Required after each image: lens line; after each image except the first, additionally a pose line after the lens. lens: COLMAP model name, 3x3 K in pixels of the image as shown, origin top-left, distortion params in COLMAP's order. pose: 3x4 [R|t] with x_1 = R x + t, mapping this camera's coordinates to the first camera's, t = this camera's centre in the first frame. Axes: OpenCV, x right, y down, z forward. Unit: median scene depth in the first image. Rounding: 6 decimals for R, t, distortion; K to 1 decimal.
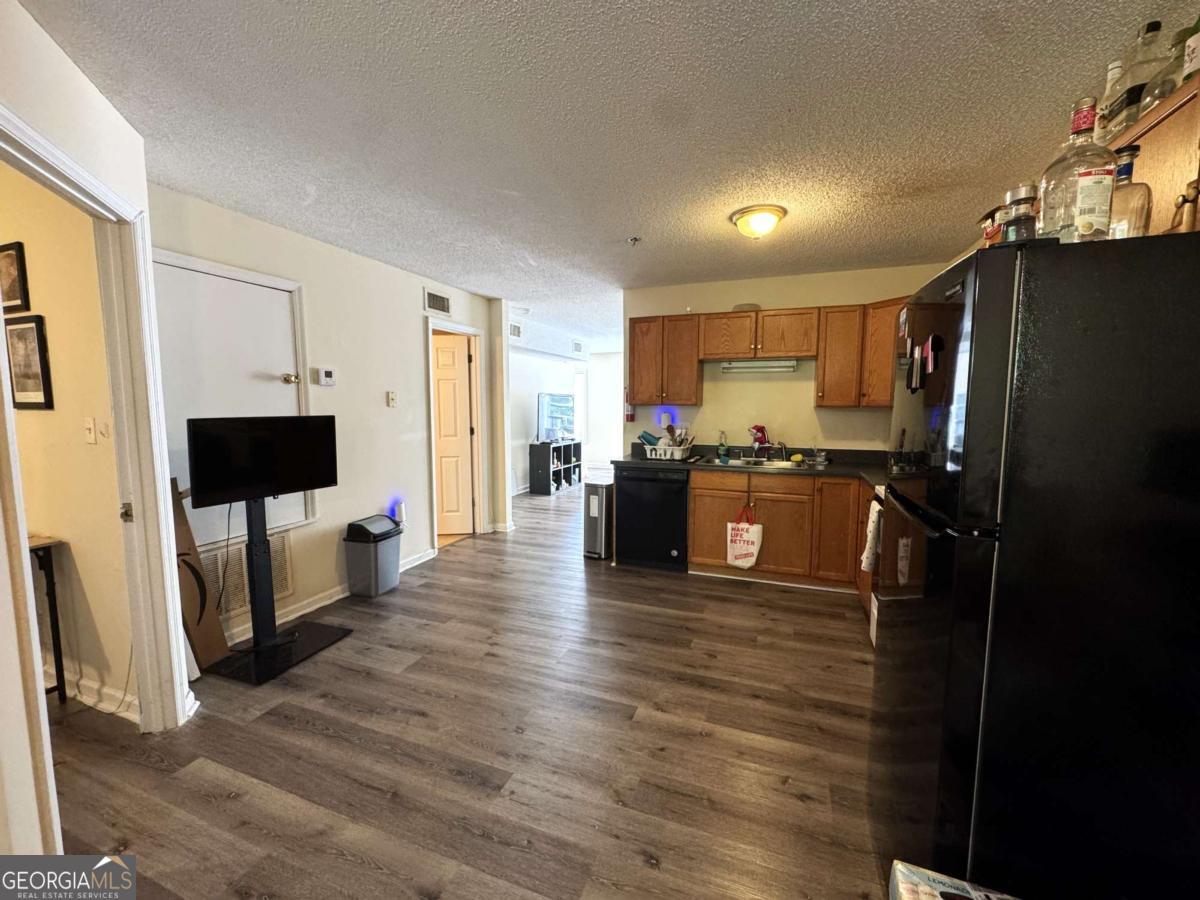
lens RADIAL K [[479.5, 0, 603.5], [0, 479.5, 448.7], [0, 0, 1]] dist [-0.001559, -0.000622]
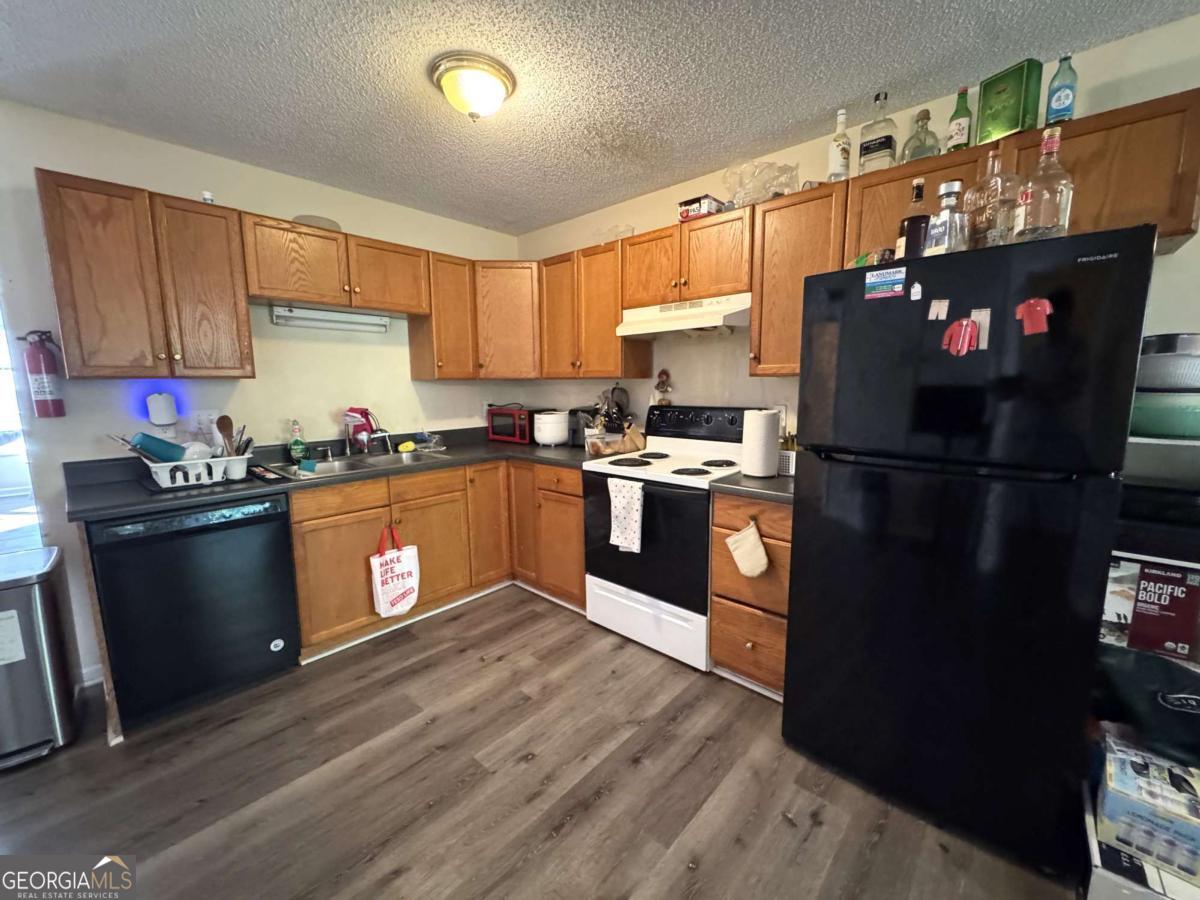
lens RADIAL K [[479.5, 0, 601.3], [0, 479.5, 448.8], [0, 0, 1]] dist [-0.001559, -0.000622]
pose [[0.371821, -0.136242, 0.918252, -0.209149], [0.093664, 0.989630, 0.108905, -0.036192], [-0.923567, 0.045514, 0.380726, 0.472064]]
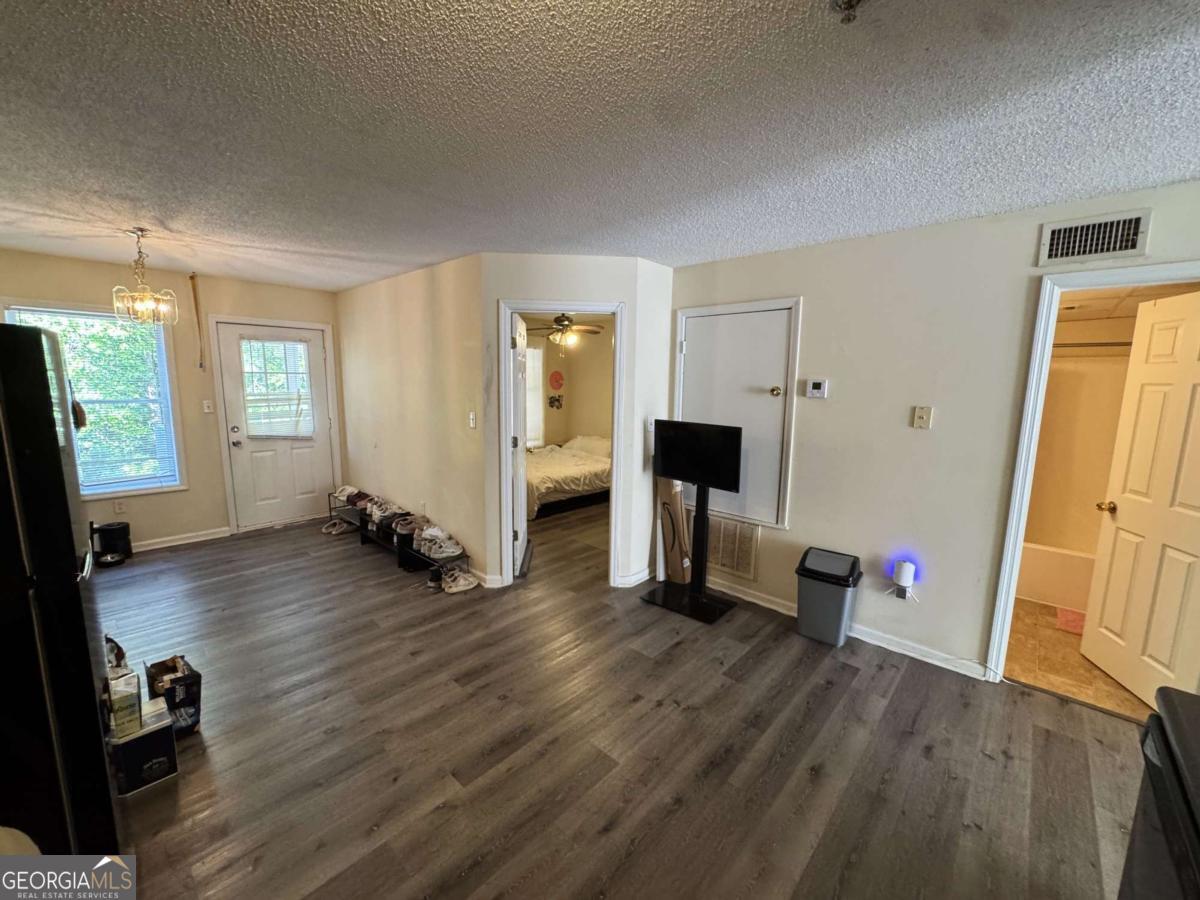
lens RADIAL K [[479.5, 0, 600.8], [0, 479.5, 453.0], [0, 0, 1]] dist [-0.001559, -0.000622]
pose [[-0.377272, 0.131597, -0.916705, 0.420406], [-0.107998, 0.976847, 0.184678, -0.140337], [0.919784, 0.168676, -0.354325, 0.876529]]
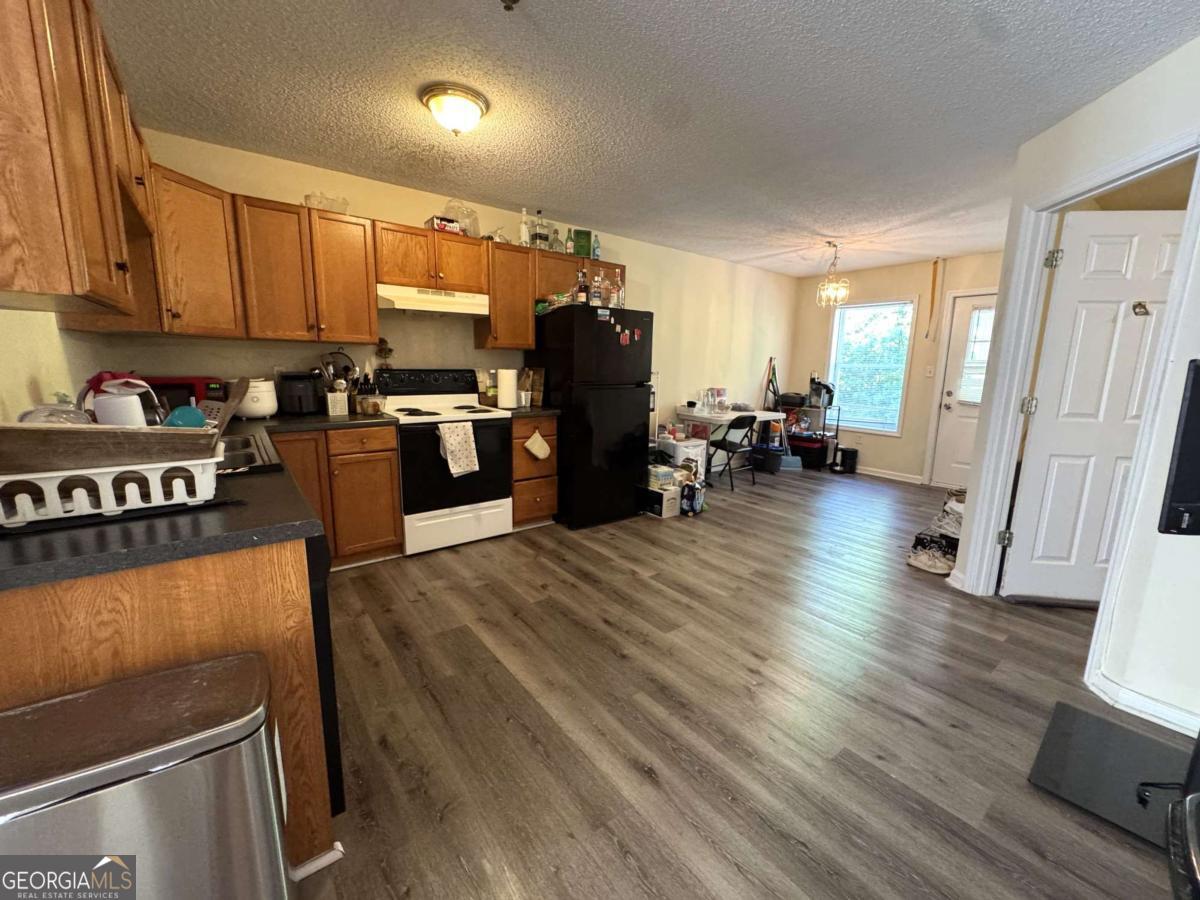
lens RADIAL K [[479.5, 0, 600.9], [0, 479.5, 452.3], [0, 0, 1]] dist [-0.001559, -0.000622]
pose [[-0.848275, -0.114565, 0.517015, -0.286209], [0.027164, 0.965619, 0.258539, -0.086906], [-0.528859, 0.233356, -0.815998, 1.272712]]
